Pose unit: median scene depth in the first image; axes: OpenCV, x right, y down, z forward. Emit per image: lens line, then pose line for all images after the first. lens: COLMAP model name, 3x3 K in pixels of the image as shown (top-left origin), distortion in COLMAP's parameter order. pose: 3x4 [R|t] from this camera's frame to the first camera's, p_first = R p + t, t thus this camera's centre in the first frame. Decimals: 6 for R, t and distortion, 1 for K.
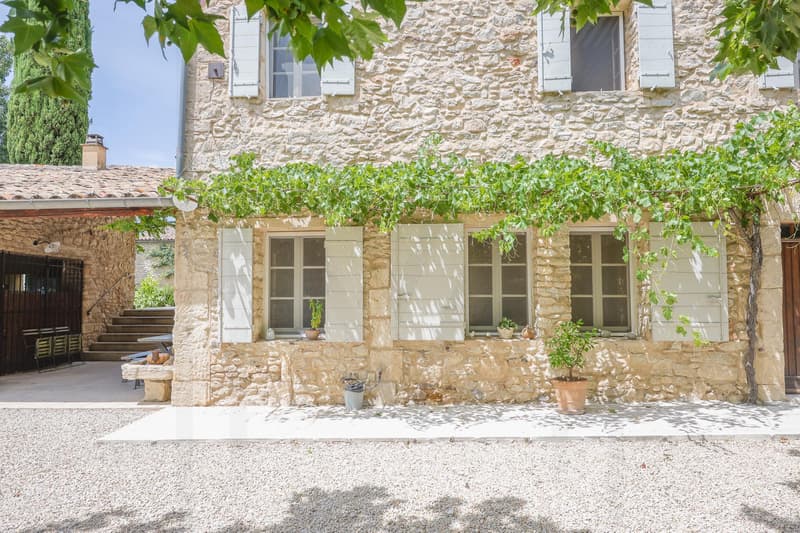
lens RADIAL K [[551.3, 0, 398.1], [0, 551.3, 274.3], [0, 0, 1]] dist [0.003139, 0.002474]
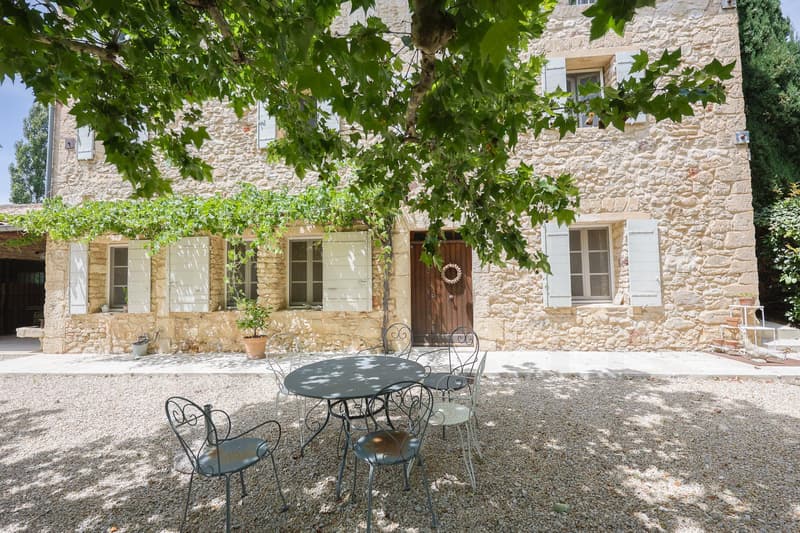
lens RADIAL K [[387.6, 0, 403.2], [0, 387.6, 267.3], [0, 0, 1]] dist [0.003332, 0.000605]
pose [[0.995558, -0.016638, -0.092663, 0.752746], [0.017692, 0.999788, 0.010561, -0.007143], [0.092468, -0.012154, 0.995641, -0.034022]]
